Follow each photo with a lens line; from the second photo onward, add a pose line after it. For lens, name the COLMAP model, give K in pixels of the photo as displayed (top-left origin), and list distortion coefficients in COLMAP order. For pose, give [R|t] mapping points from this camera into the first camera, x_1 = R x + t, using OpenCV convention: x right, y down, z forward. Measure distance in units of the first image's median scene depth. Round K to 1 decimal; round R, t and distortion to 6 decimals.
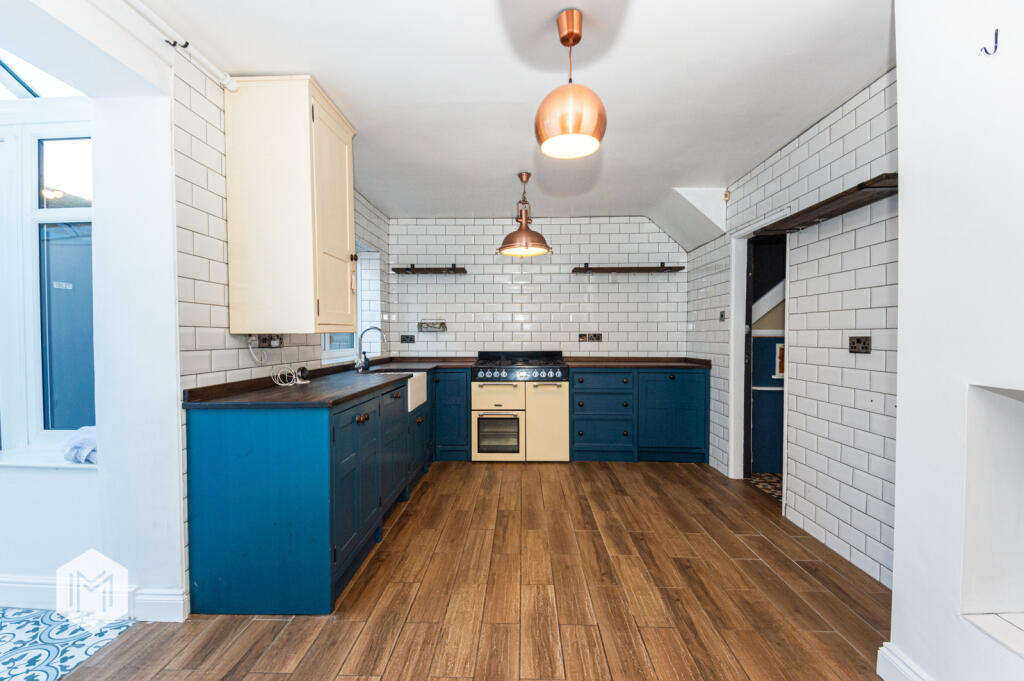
lens RADIAL K [[461.8, 0, 503.7], [0, 461.8, 342.1], [0, 0, 1]] dist [0.081180, -0.059353]
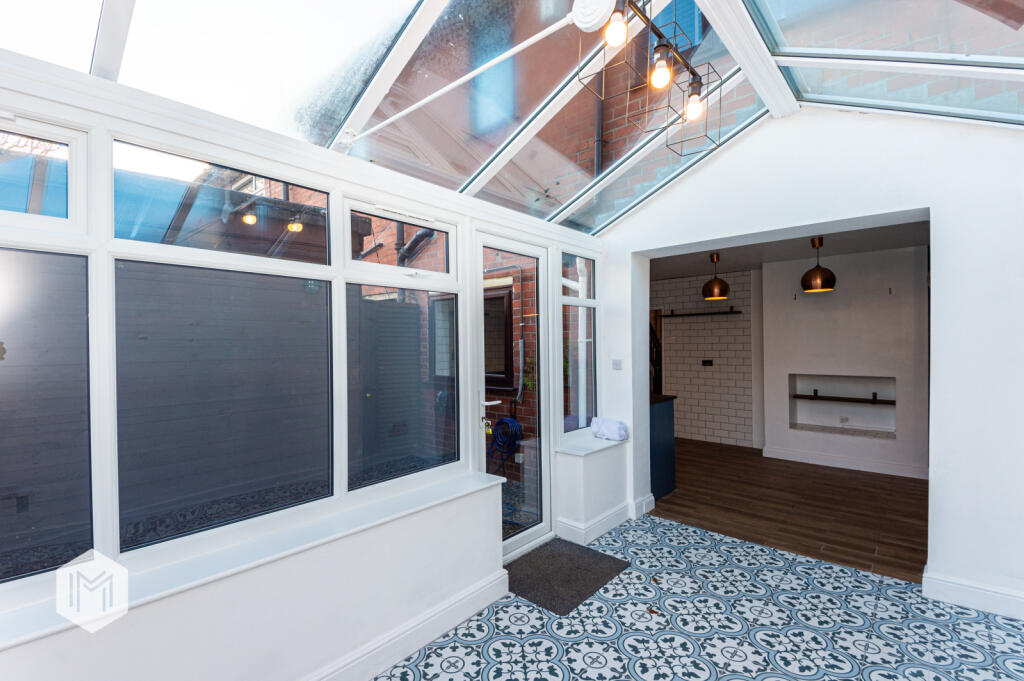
lens RADIAL K [[461.8, 0, 503.7], [0, 461.8, 342.1], [0, 0, 1]] dist [0.081180, -0.059353]
pose [[0.640020, 0.001116, 0.768357, -1.522214], [0.020413, 0.999621, -0.018455, -0.063966], [-0.768087, 0.027496, 0.639755, 0.094289]]
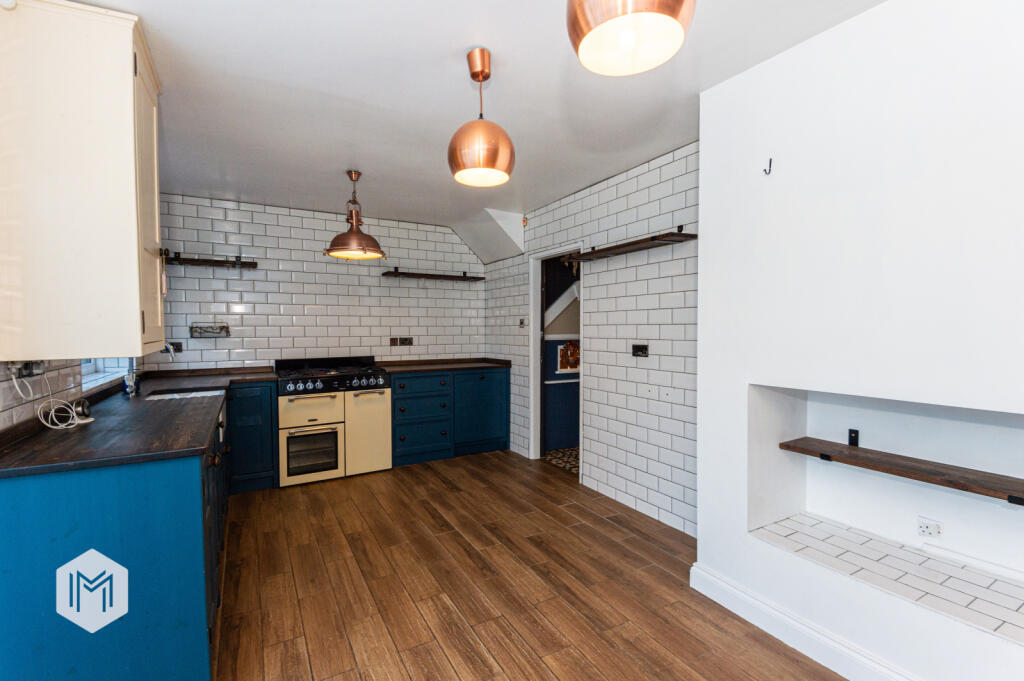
lens RADIAL K [[461.8, 0, 503.7], [0, 461.8, 342.1], [0, 0, 1]] dist [0.081180, -0.059353]
pose [[0.855690, -0.018967, 0.517141, -0.198406], [0.011710, 0.999782, 0.017292, -0.032433], [-0.517356, -0.008740, 0.855725, 0.034022]]
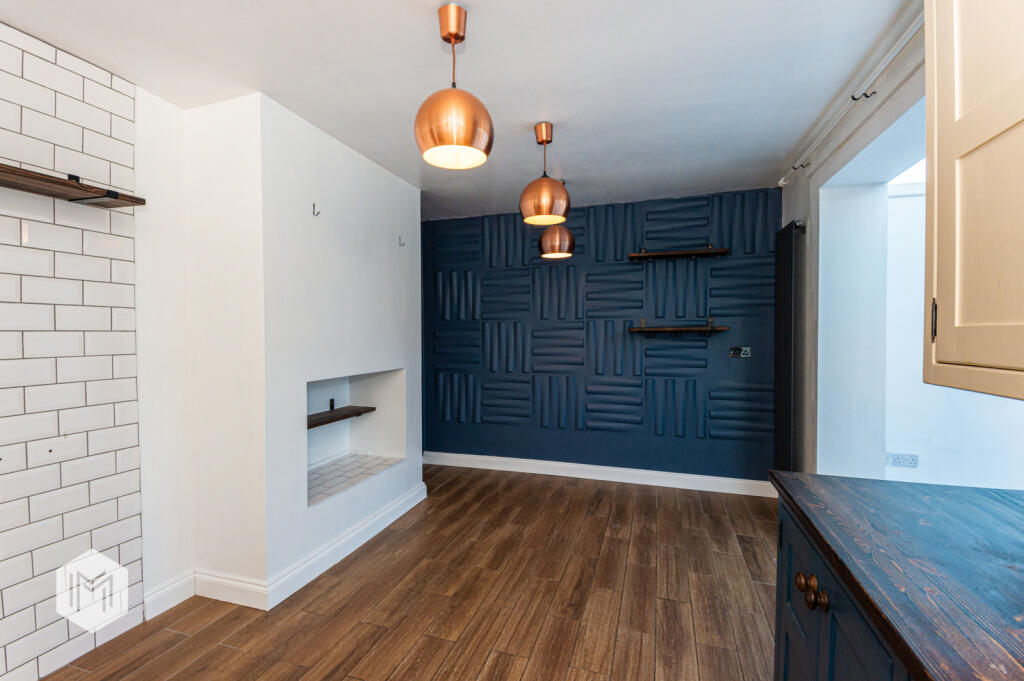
lens RADIAL K [[461.8, 0, 503.7], [0, 461.8, 342.1], [0, 0, 1]] dist [0.081180, -0.059353]
pose [[-0.960655, 0.000315, 0.277745, -0.107025], [0.011278, 0.999219, 0.037875, -0.049469], [-0.277516, 0.039517, -0.959908, 0.988441]]
